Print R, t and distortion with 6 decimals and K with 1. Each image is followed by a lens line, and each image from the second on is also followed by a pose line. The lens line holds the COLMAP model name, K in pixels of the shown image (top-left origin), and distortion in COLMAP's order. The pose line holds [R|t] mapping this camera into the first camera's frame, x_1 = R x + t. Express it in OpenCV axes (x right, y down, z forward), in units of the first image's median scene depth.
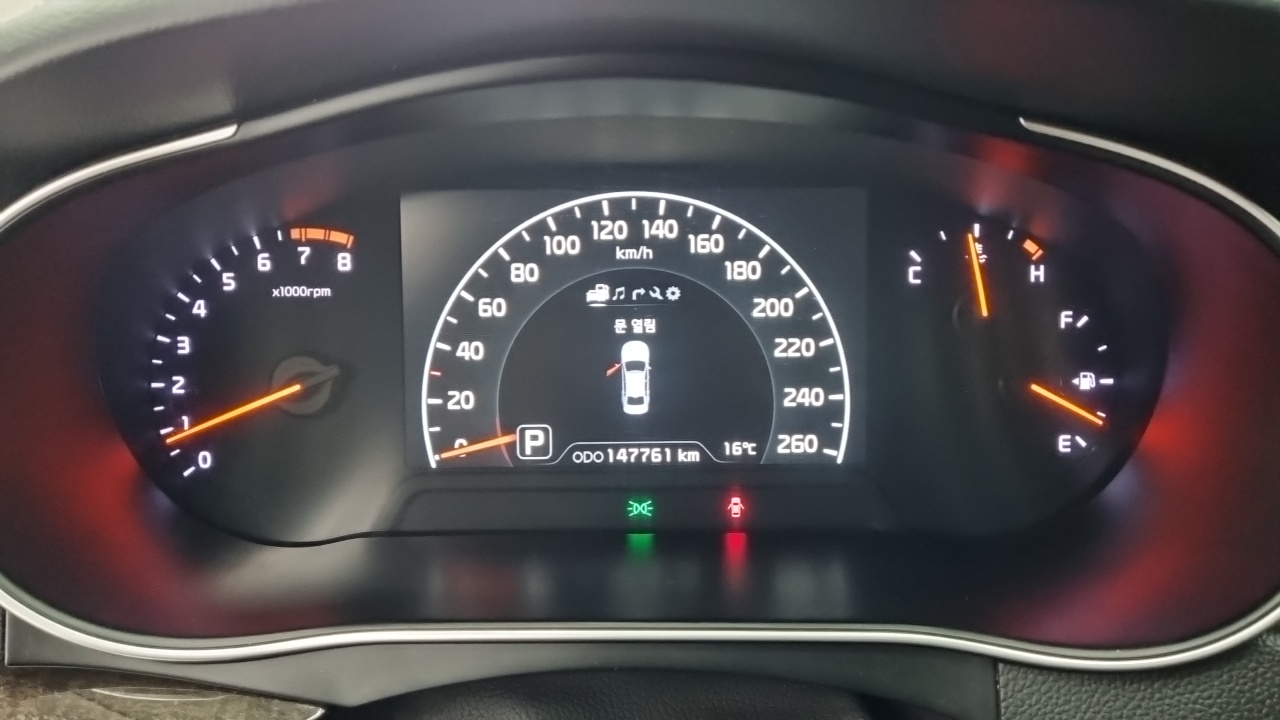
lens RADIAL K [[938.4, 0, 638.6], [0, 938.4, 361.4], [0, 0, 1]] dist [0.044105, -0.041332]
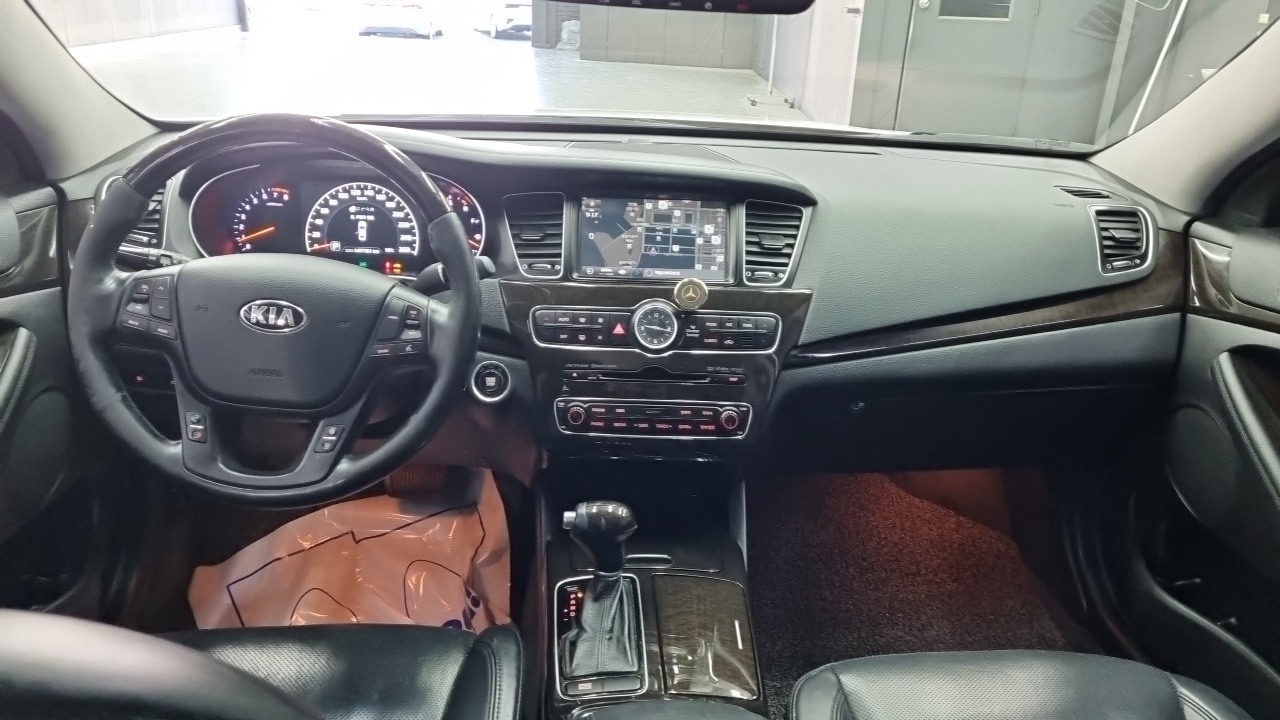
lens RADIAL K [[938.4, 0, 660.1], [0, 938.4, 365.0], [0, 0, 1]] dist [0.044105, -0.041332]
pose [[0.996455, 0.032012, 0.077793, 0.949538], [-0.035496, 0.998409, 0.043818, 0.361494], [-0.076267, -0.046424, 0.996006, -3.046909]]
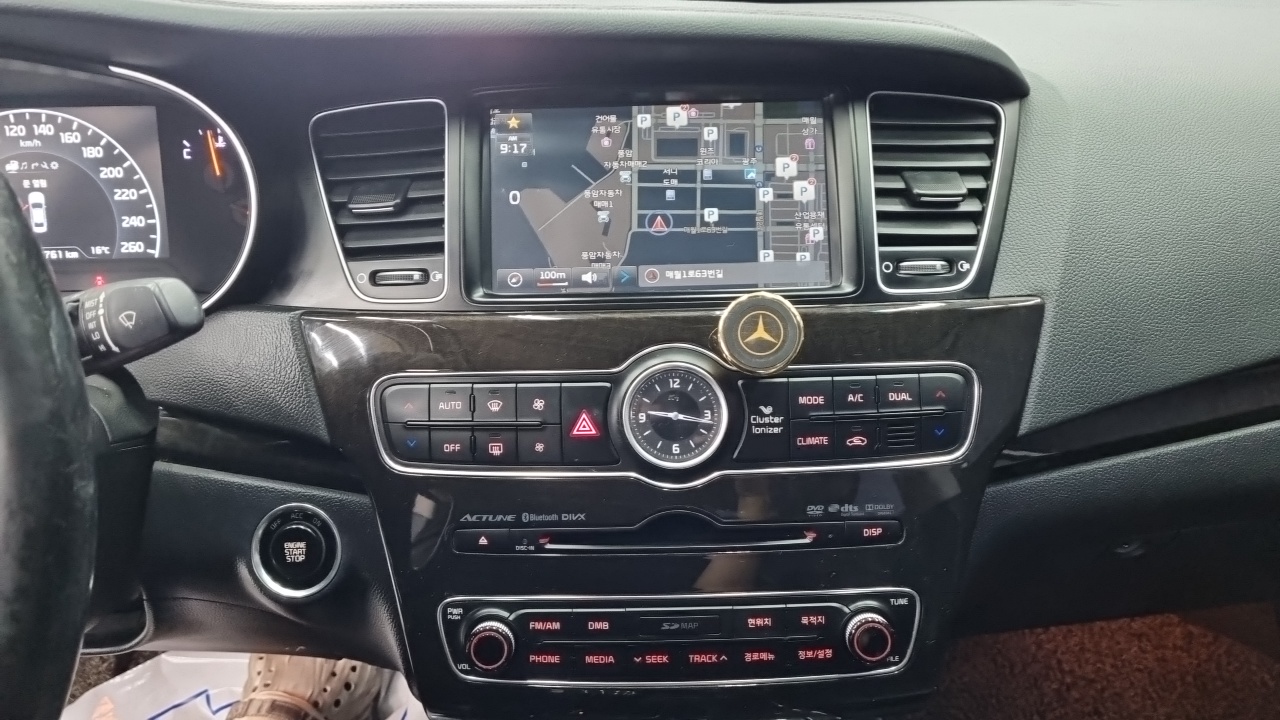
lens RADIAL K [[938.4, 0, 647.0], [0, 938.4, 348.2], [0, 0, 1]] dist [0.044105, -0.041332]
pose [[0.998491, -0.021622, 0.050481, 1.090963], [0.017589, 0.996720, 0.078998, 0.157717], [-0.052024, -0.077991, 0.995596, -0.934001]]
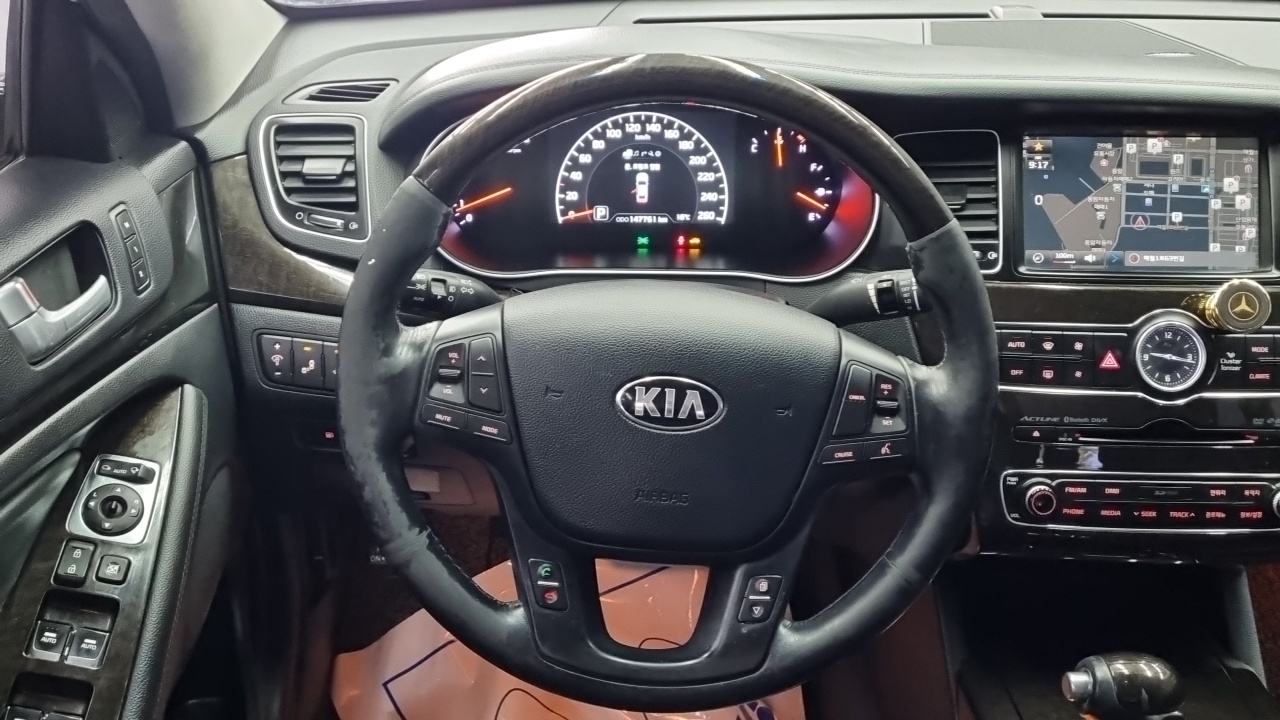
lens RADIAL K [[1237.0, 0, 629.0], [0, 1237.0, 330.6], [0, 0, 1]] dist [0.019628, 0.000000]
pose [[0.998702, 0.010632, 0.049809, -0.197741], [-0.017557, 0.989890, 0.140743, -0.069010], [-0.047809, -0.141435, 0.988792, -2.298469]]
